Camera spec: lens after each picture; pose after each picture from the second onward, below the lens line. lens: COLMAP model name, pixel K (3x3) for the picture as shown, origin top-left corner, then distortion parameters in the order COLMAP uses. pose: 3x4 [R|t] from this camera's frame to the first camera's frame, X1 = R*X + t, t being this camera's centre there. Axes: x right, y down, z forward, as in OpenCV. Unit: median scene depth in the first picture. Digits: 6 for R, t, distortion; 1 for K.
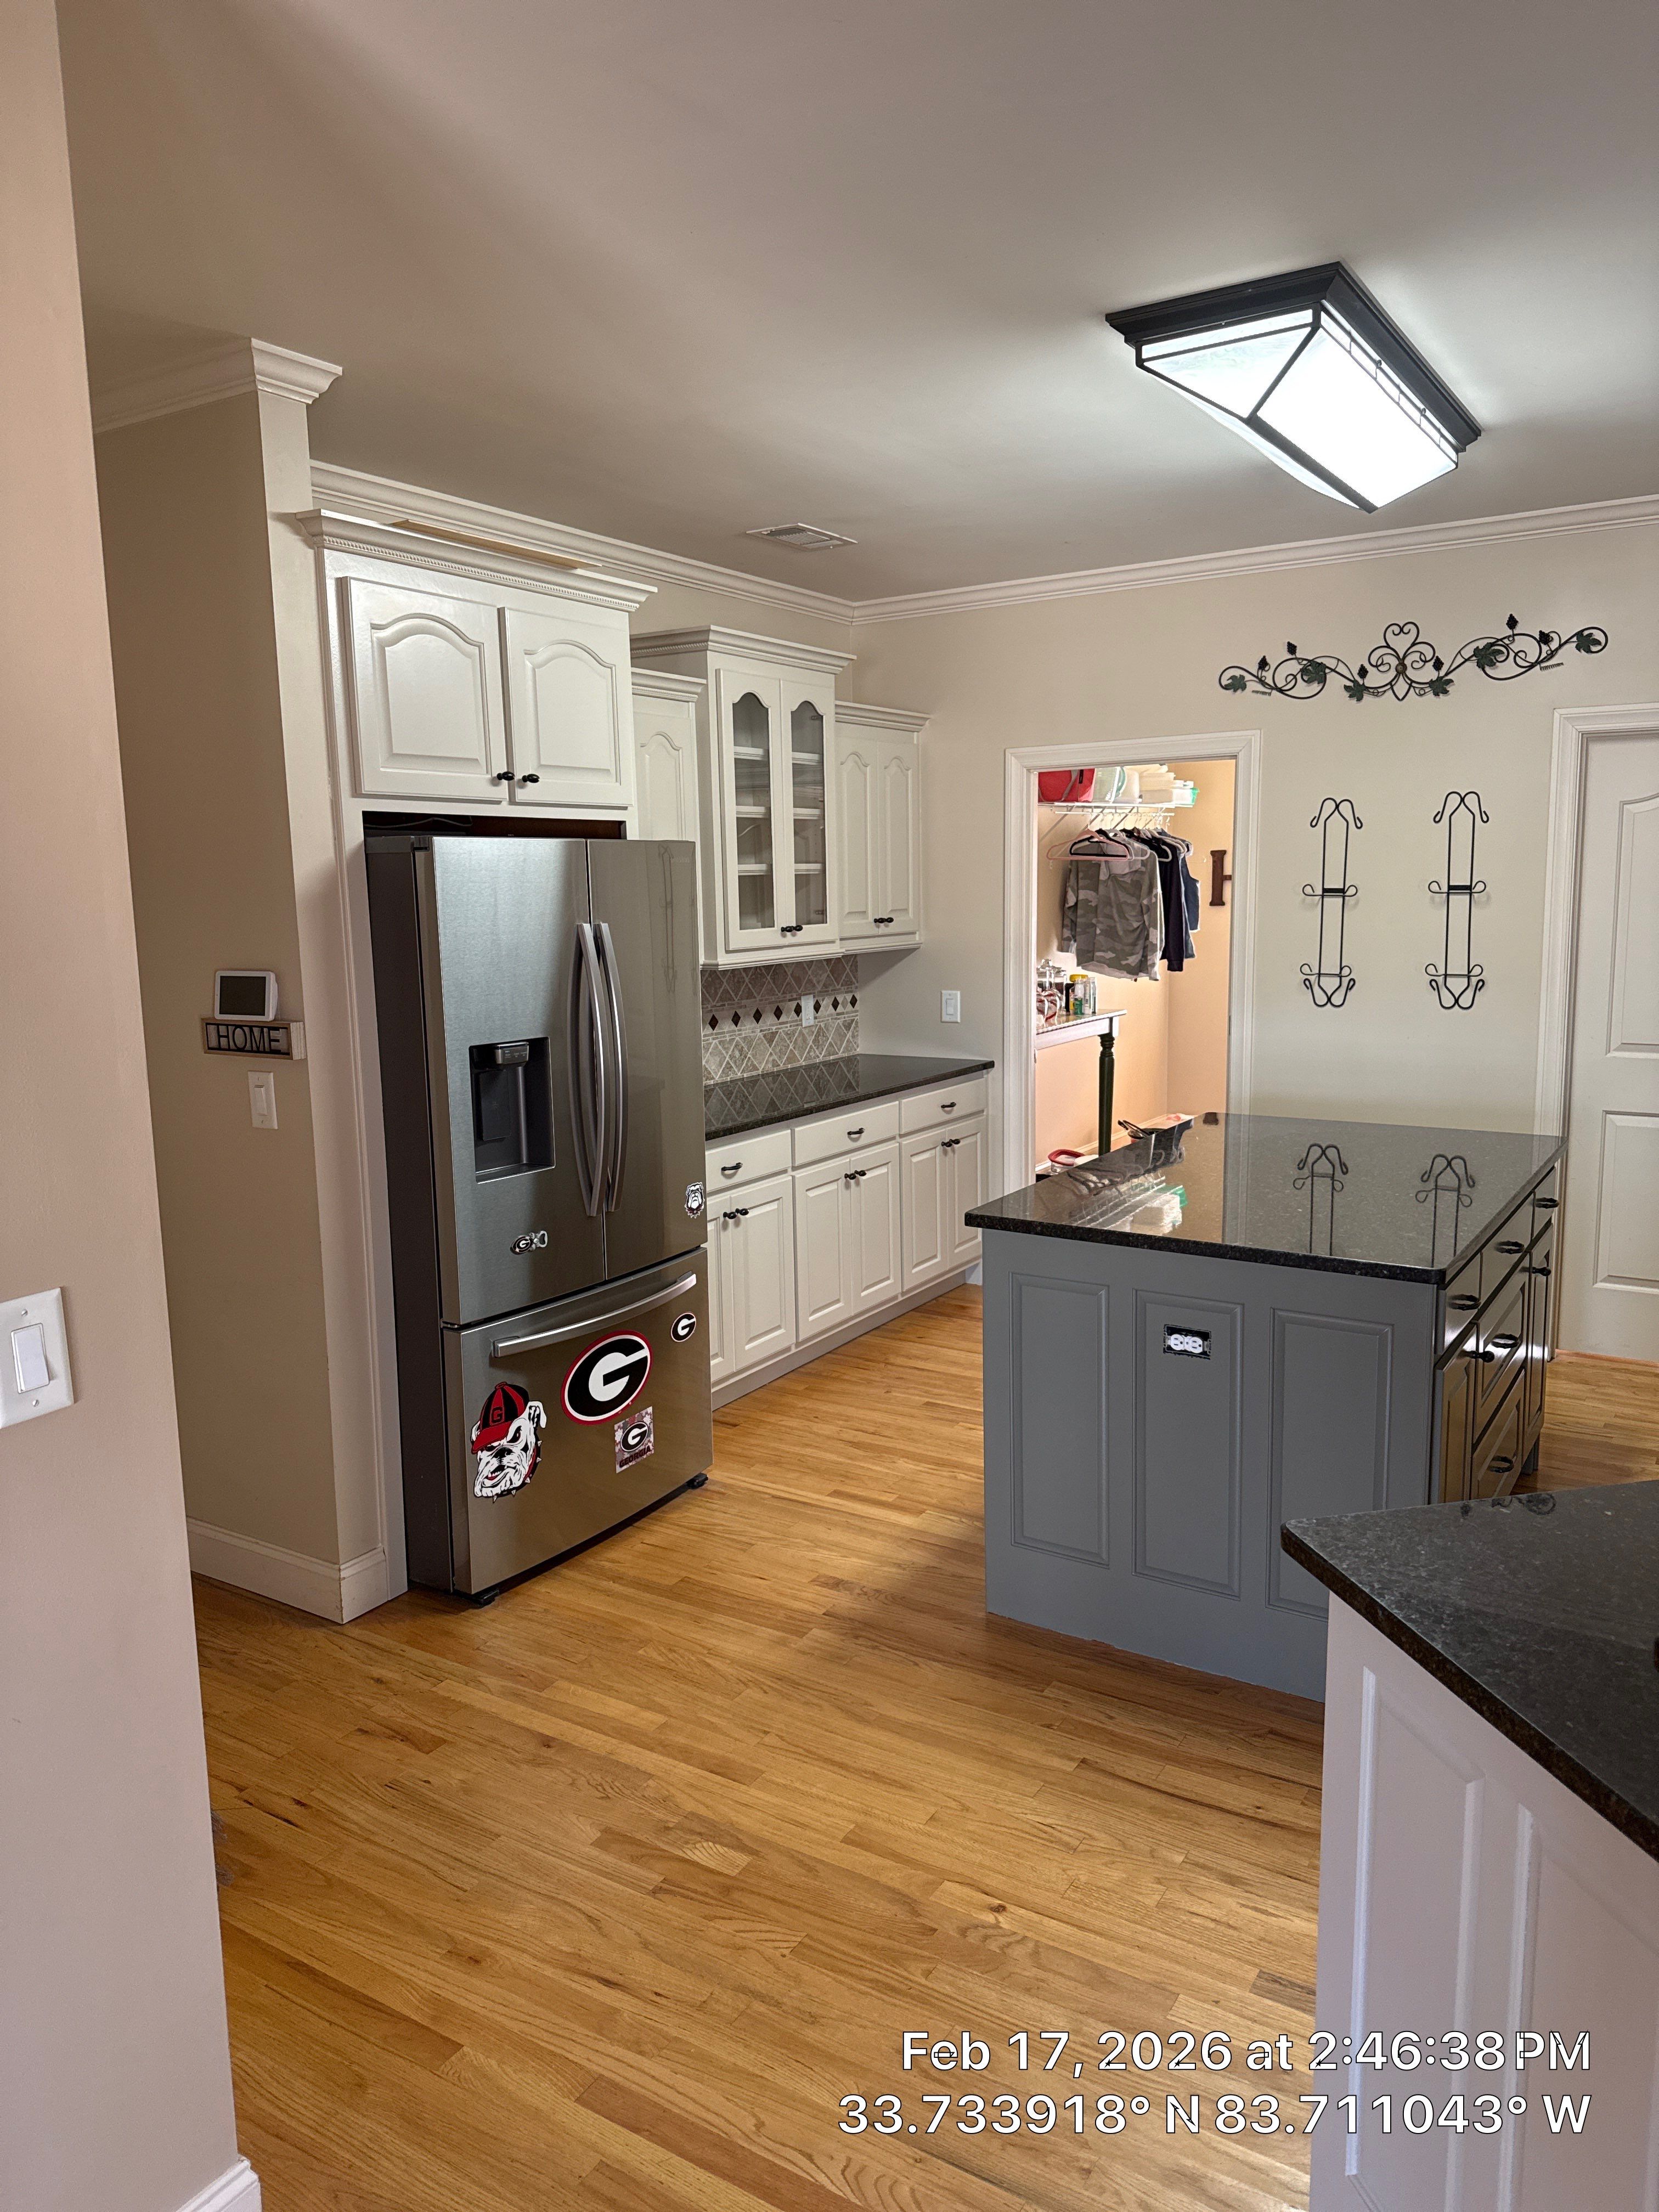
lens RADIAL K [[1554.6, 0, 813.6], [0, 1554.6, 1107.7], [0, 0, 1]] dist [0.059771, -0.069991]
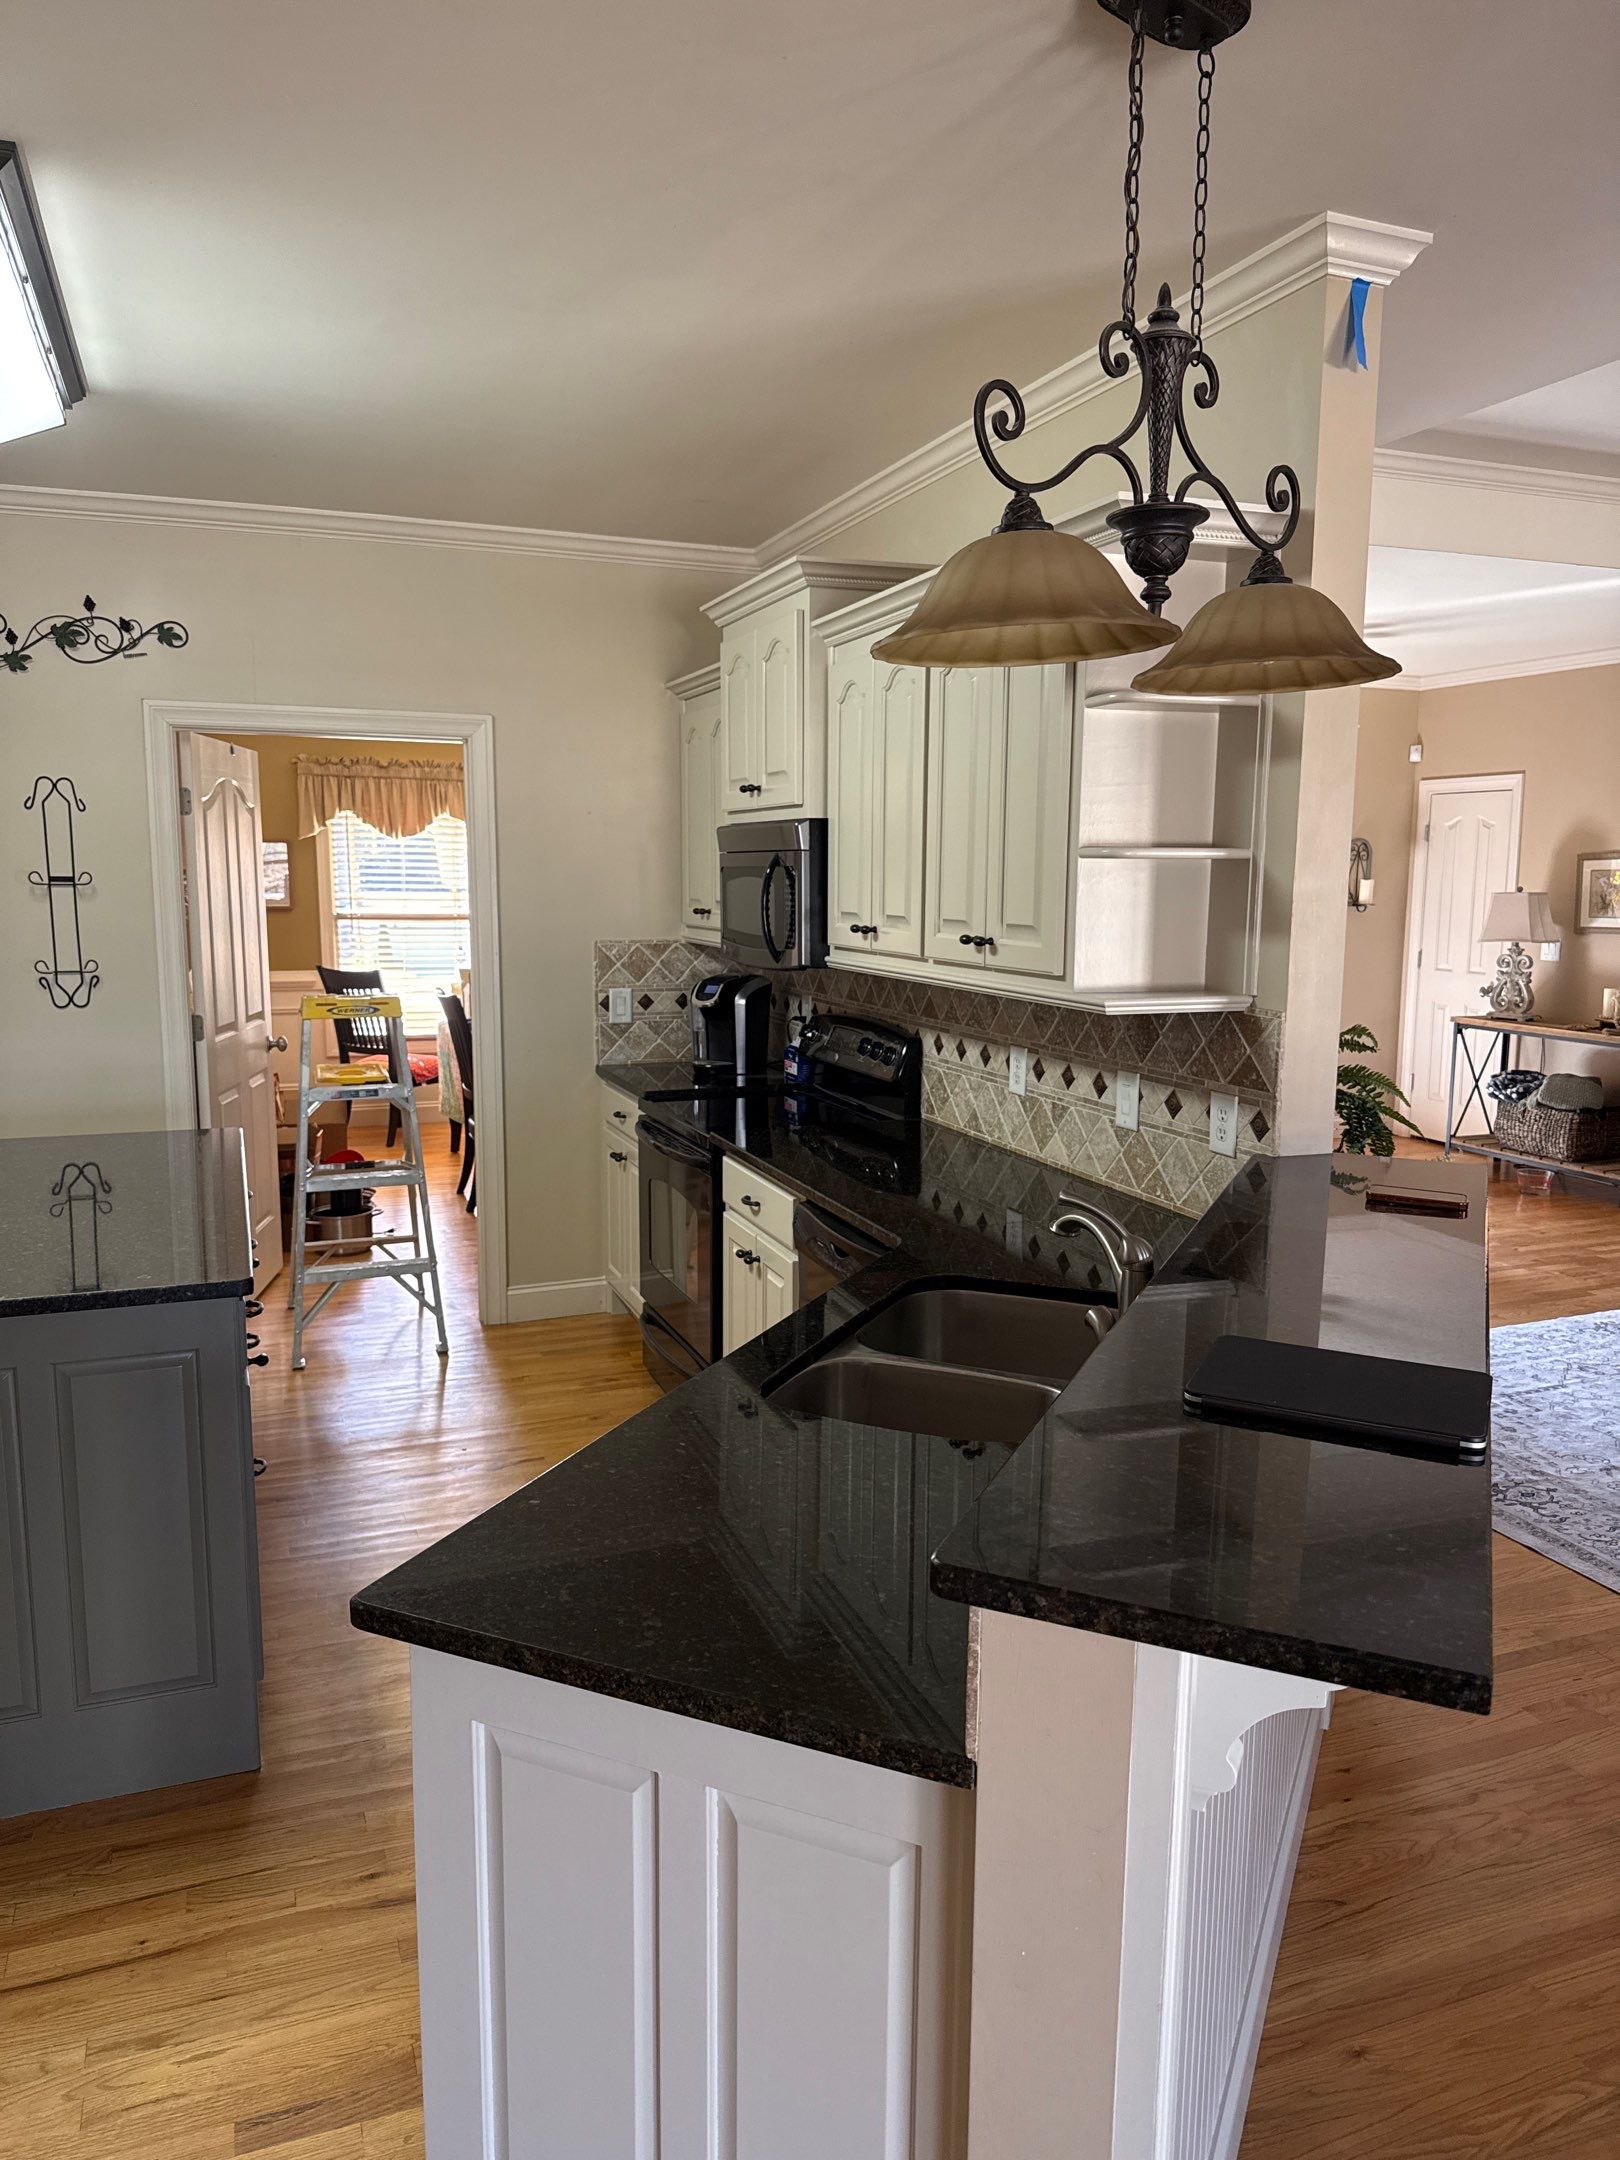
lens RADIAL K [[1518.1, 0, 816.0], [0, 1518.1, 1085.2], [0, 0, 1]] dist [0.059771, -0.069991]
pose [[0.593037, -0.091967, 0.799906, -0.096413], [0.101279, 0.994085, 0.039206, -0.011197], [-0.798781, 0.057763, 0.598843, 0.137804]]
